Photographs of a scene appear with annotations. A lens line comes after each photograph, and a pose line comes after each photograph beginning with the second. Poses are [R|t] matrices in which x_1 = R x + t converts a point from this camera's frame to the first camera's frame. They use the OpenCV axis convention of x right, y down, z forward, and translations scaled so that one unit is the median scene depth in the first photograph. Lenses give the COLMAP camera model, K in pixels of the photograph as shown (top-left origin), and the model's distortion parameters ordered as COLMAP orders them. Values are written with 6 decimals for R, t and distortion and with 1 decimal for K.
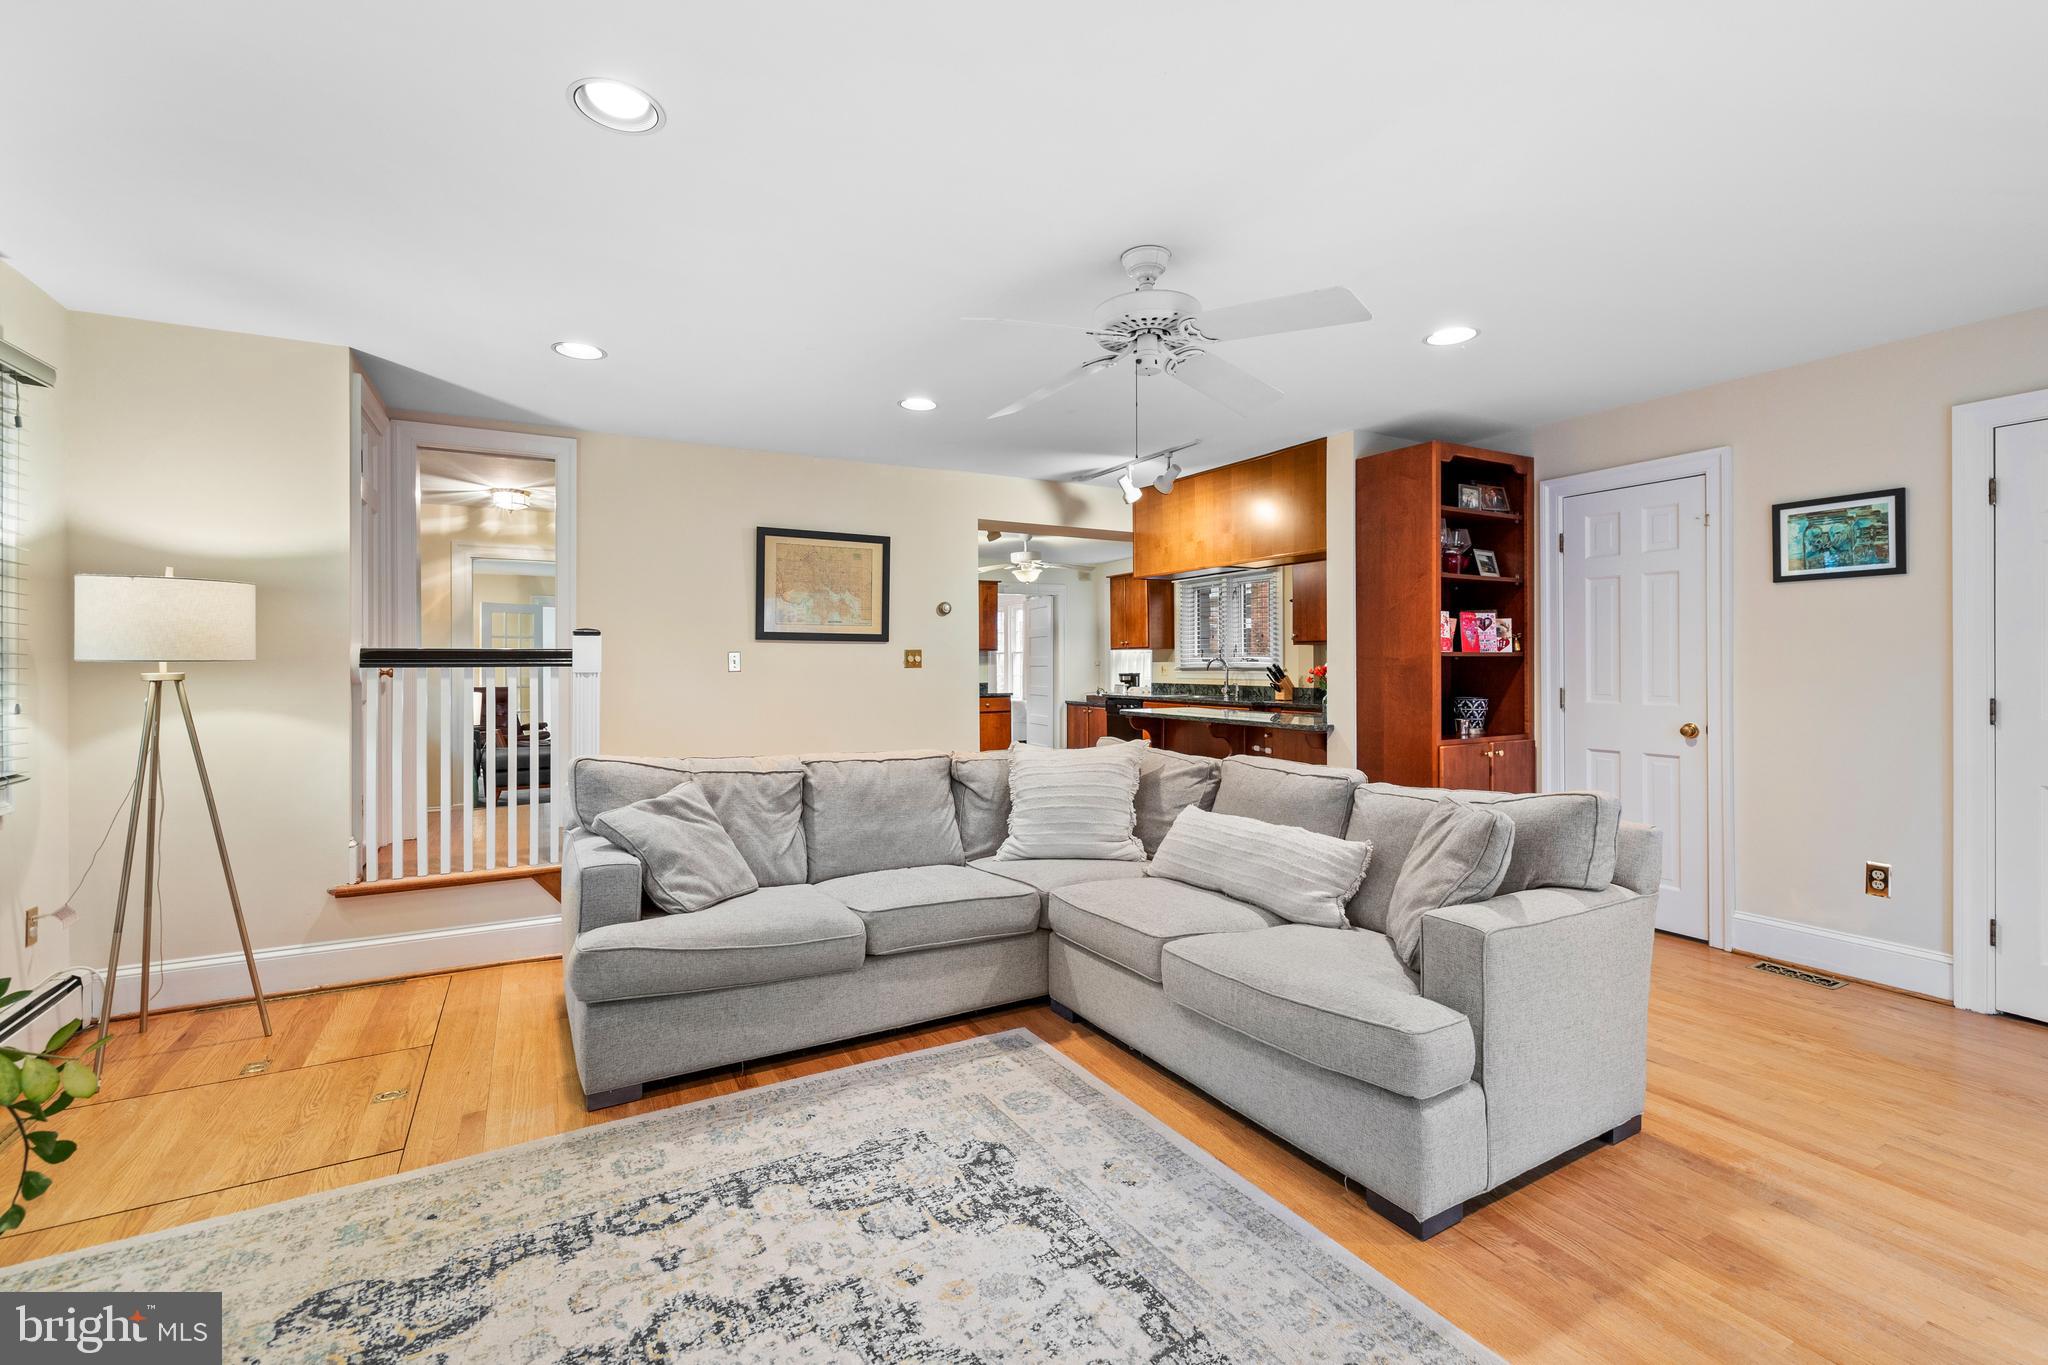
lens RADIAL K [[880.1, 0, 1020.0], [0, 880.1, 663.1], [0, 0, 1]] dist [0.002071, -0.000007]
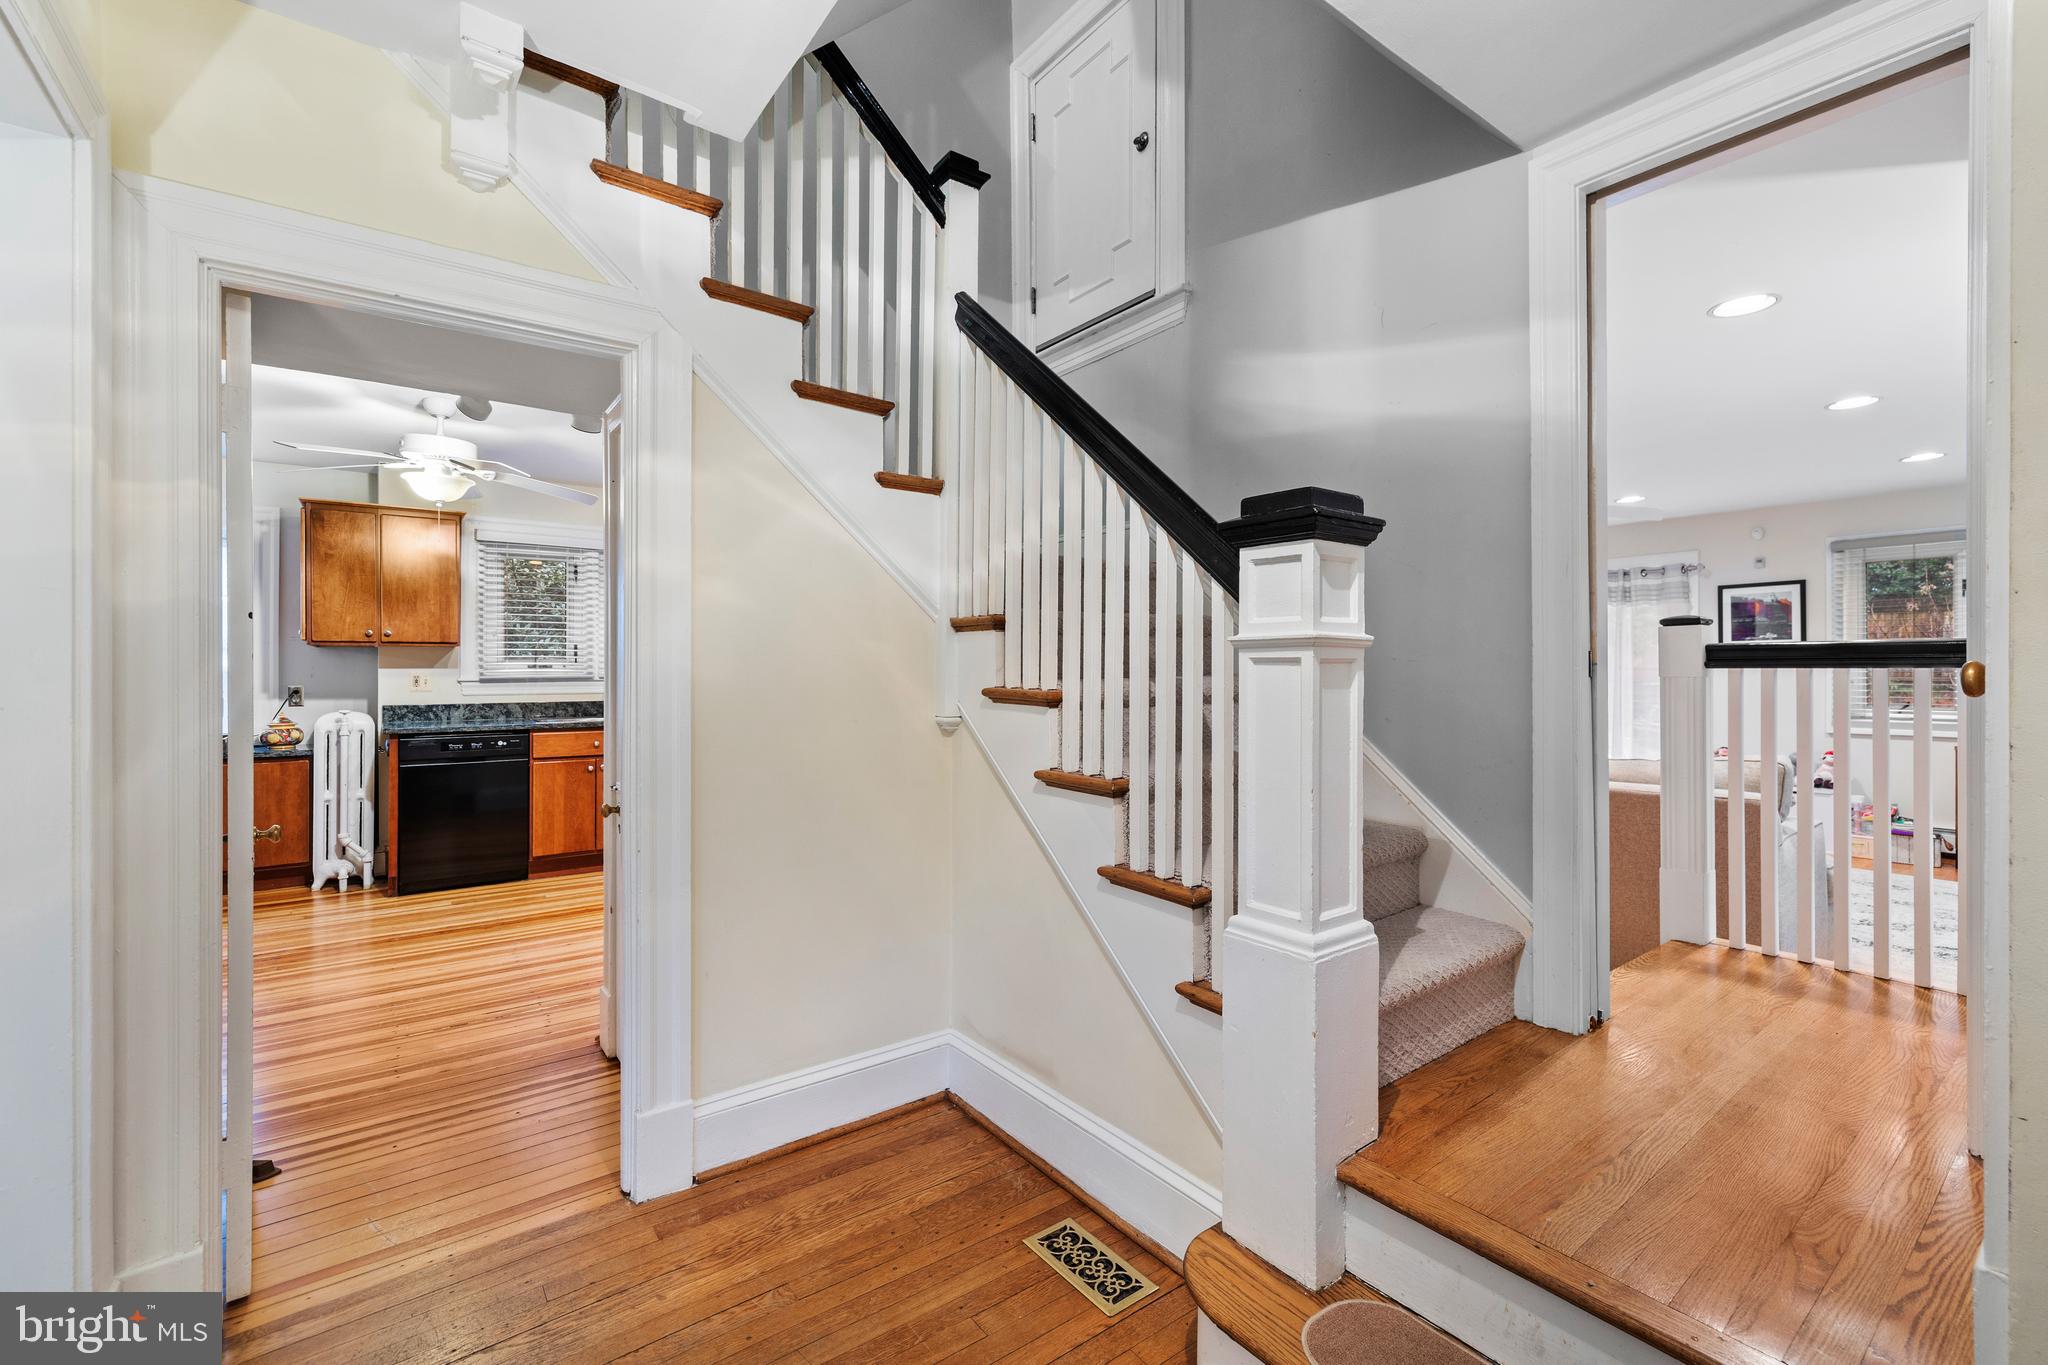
lens RADIAL K [[869.2, 0, 1023.7], [0, 869.2, 671.9], [0, 0, 1]] dist [0.002354, 0.000245]
pose [[-0.150485, 0.004634, 0.988601, -1.340650], [0.002353, 0.999988, -0.004329, 0.012287], [-0.988609, 0.001675, -0.150494, 1.967742]]
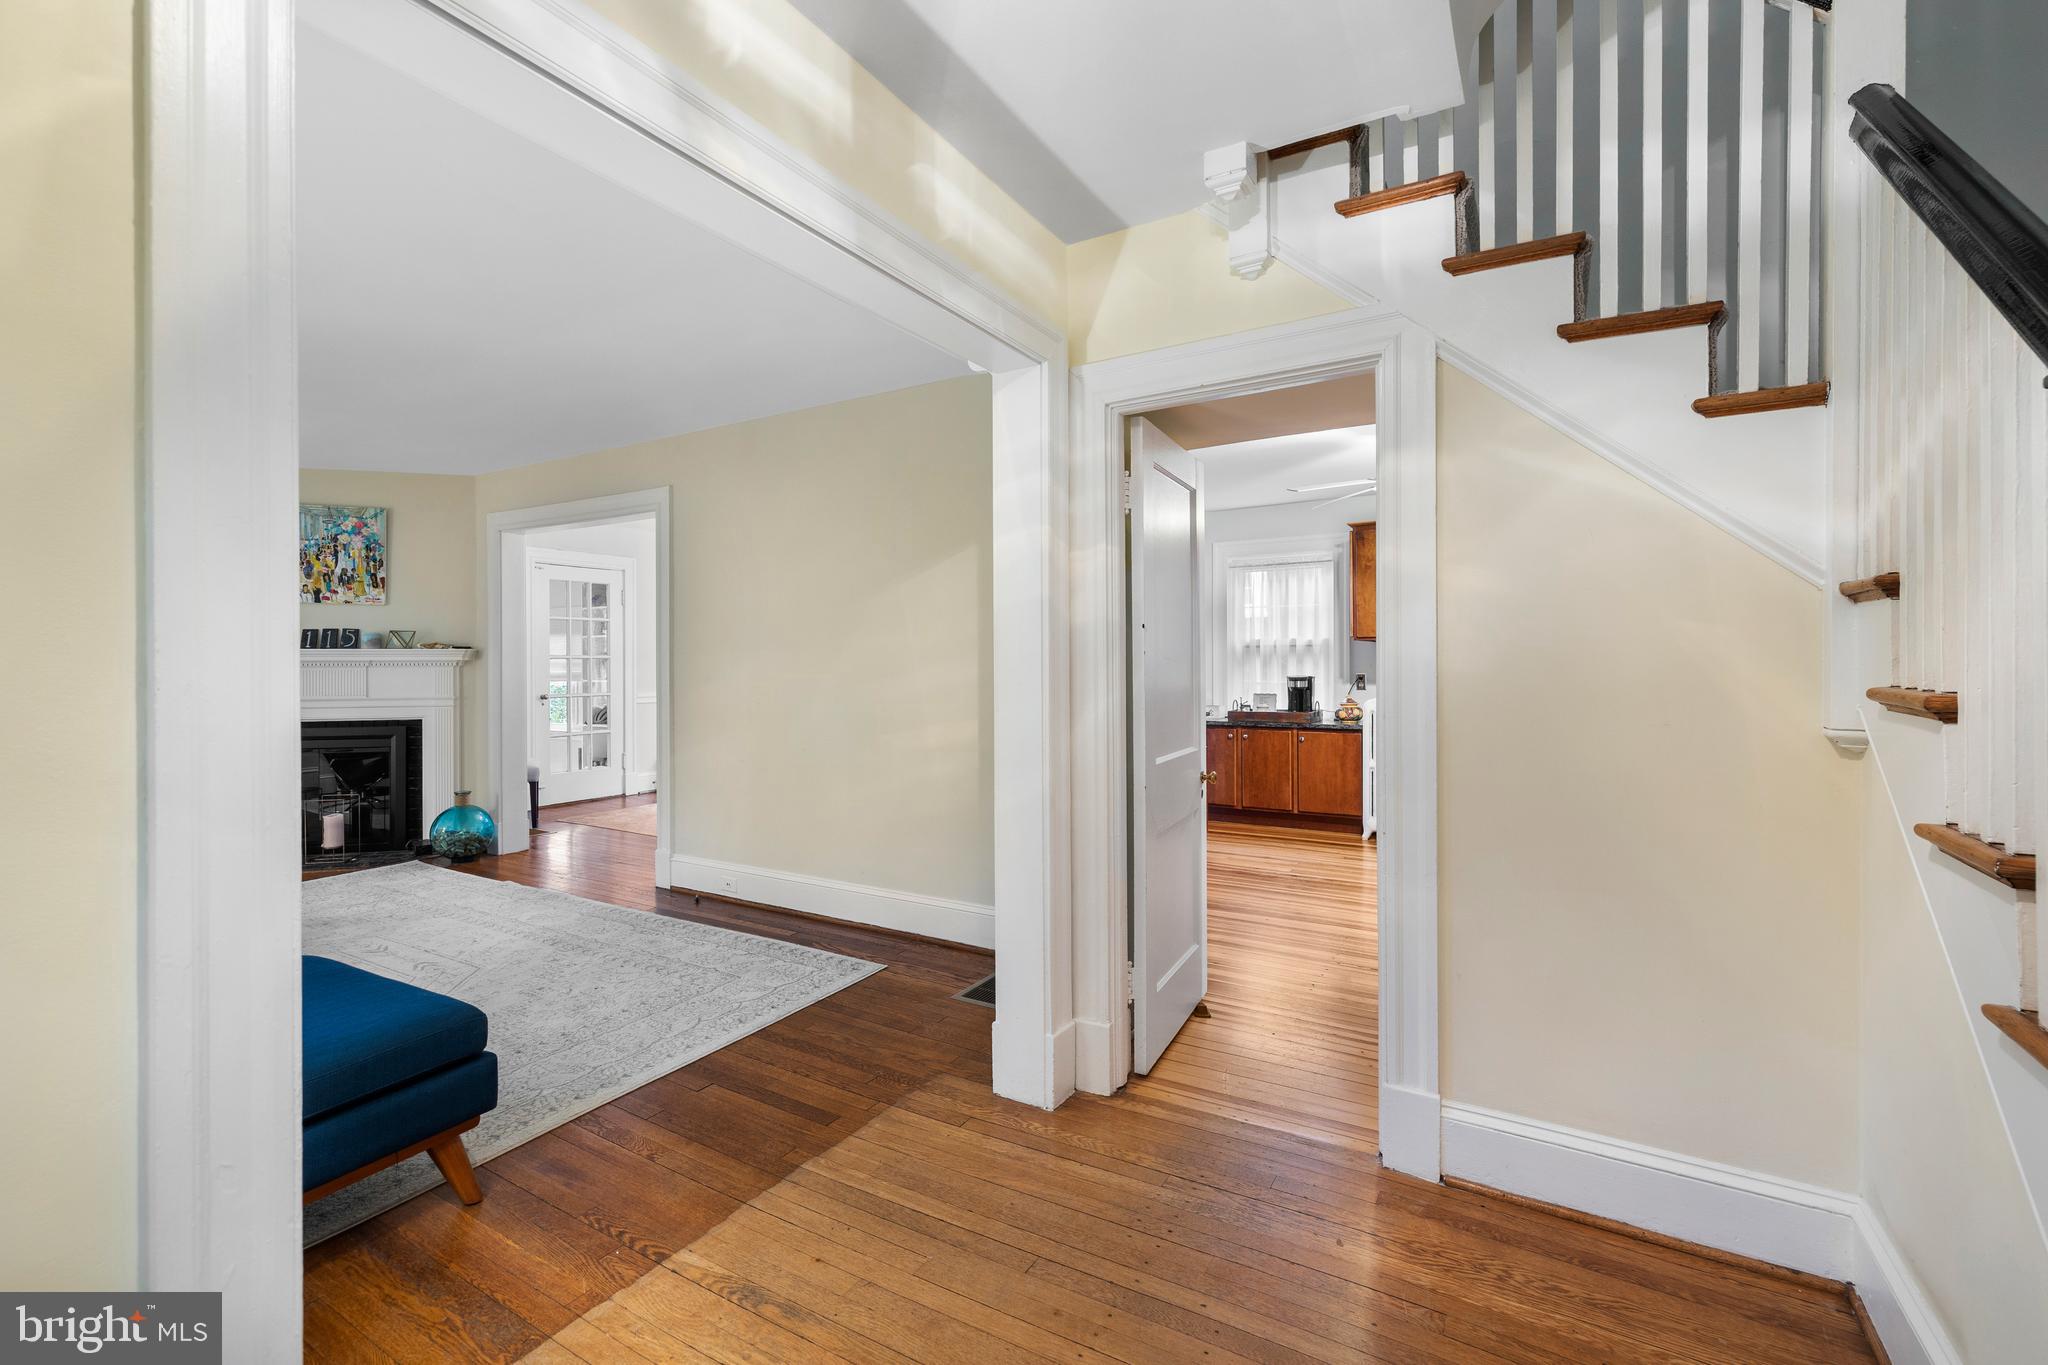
lens RADIAL K [[880.1, 0, 1020.0], [0, 880.1, 663.1], [0, 0, 1]] dist [0.002071, -0.000007]
pose [[0.857493, 0.002550, 0.514489, -1.259909], [-0.001433, 0.999996, -0.002568, 0.010951], [-0.514493, 0.001465, 0.857493, 1.715453]]
